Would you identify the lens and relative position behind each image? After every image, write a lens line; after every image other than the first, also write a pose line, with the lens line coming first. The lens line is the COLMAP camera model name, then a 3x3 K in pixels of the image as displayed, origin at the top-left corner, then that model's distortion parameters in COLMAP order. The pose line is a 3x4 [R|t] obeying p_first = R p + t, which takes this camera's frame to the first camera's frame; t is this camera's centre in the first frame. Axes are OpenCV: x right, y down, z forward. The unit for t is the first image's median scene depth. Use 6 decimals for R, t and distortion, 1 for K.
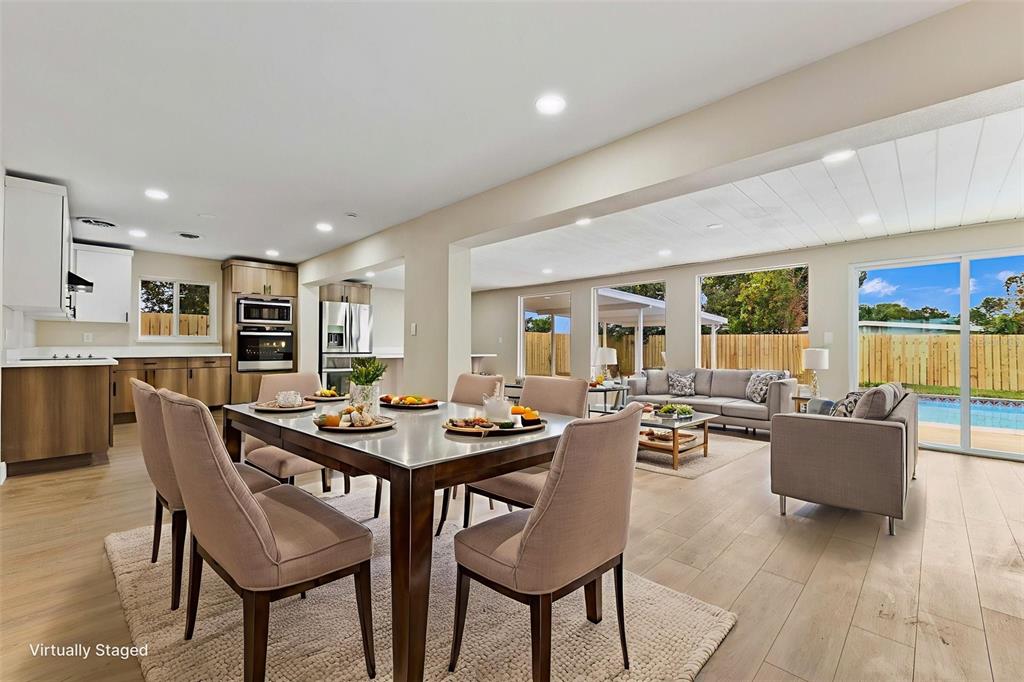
lens RADIAL K [[416.9, 0, 512.0], [0, 416.9, 341.0], [0, 0, 1]] dist [0.001972, 0.000109]
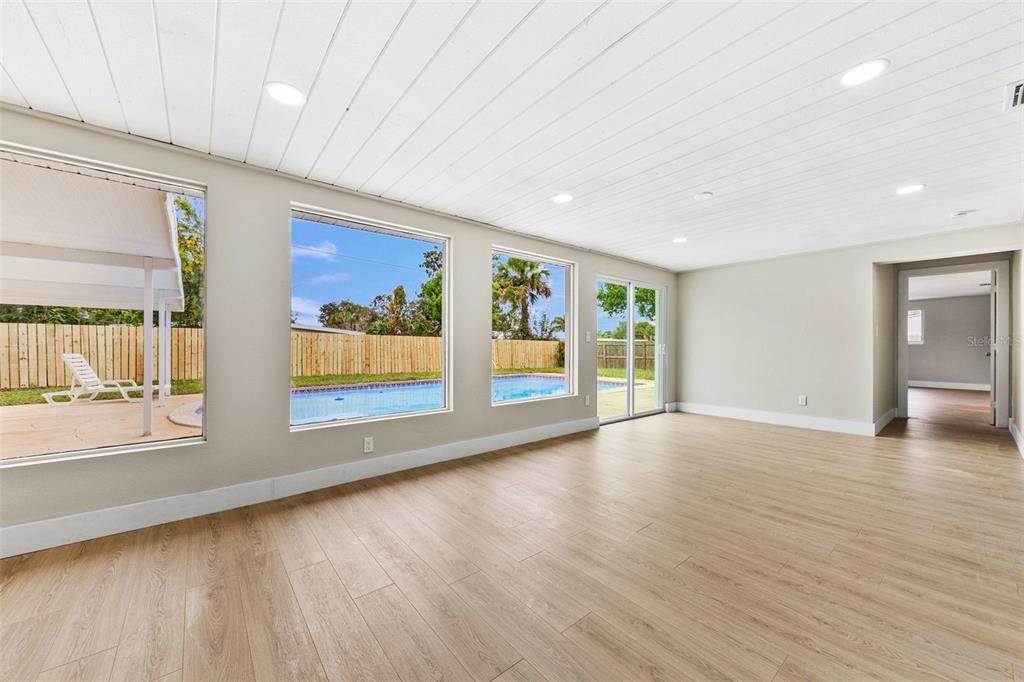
lens RADIAL K [[378.1, 0, 512.7], [0, 378.1, 343.4], [0, 0, 1]] dist [0.001712, -0.002709]
pose [[0.092995, -0.002961, 0.995662, -0.134800], [-0.012382, 0.999915, 0.004131, 0.006149], [-0.995590, -0.012713, 0.092950, 0.699769]]
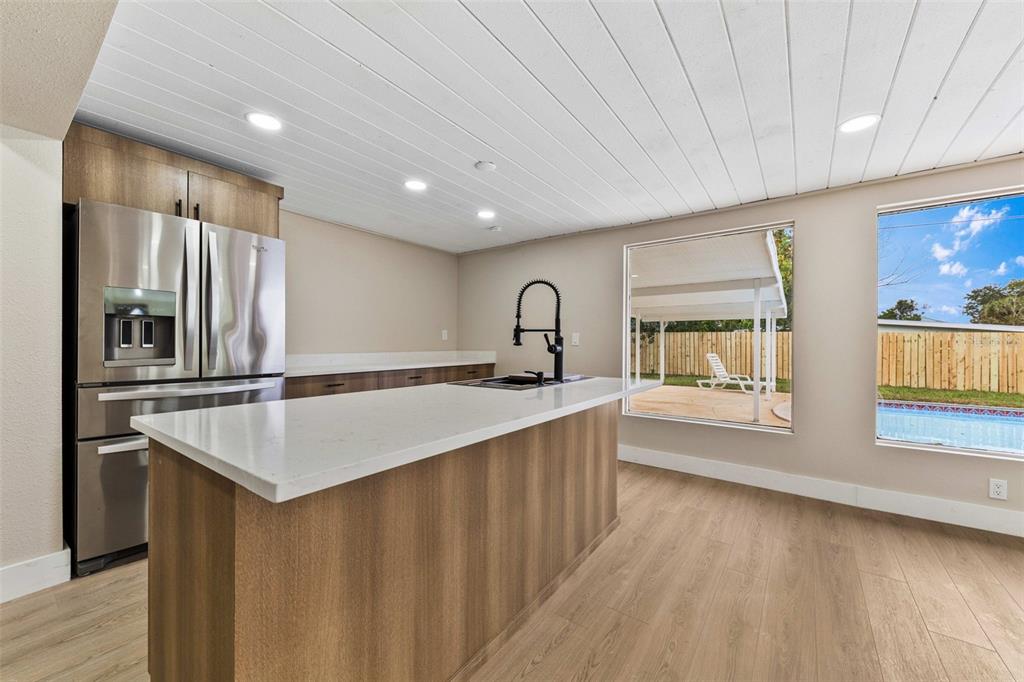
lens RADIAL K [[391.2, 0, 513.8], [0, 391.2, 343.0], [0, 0, 1]] dist [0.000919, -0.000261]
pose [[0.989316, -0.000887, 0.145786, -0.181791], [-0.000907, 0.999925, 0.012234, -0.003521], [-0.145786, -0.012235, 0.989240, 0.633635]]
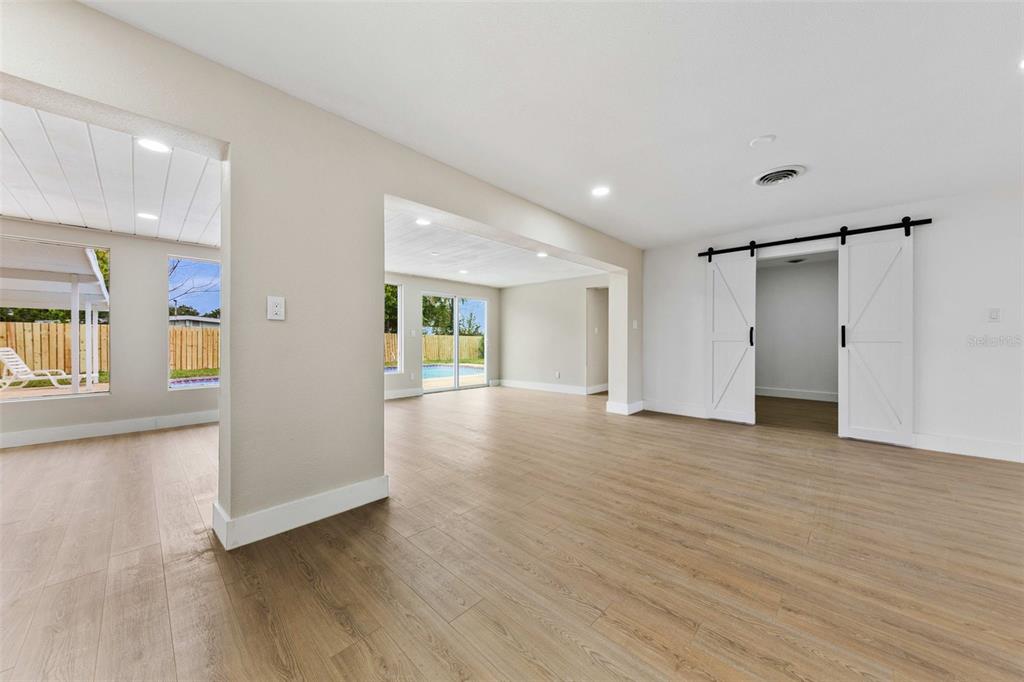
lens RADIAL K [[355.1, 0, 521.2], [0, 355.1, 341.4], [0, 0, 1]] dist [-0.013406, -0.000017]
pose [[-0.045655, -0.012038, 0.998885, -0.382749], [-0.011537, 0.999867, 0.011522, 0.002369], [-0.998891, -0.010998, -0.045788, 0.405197]]
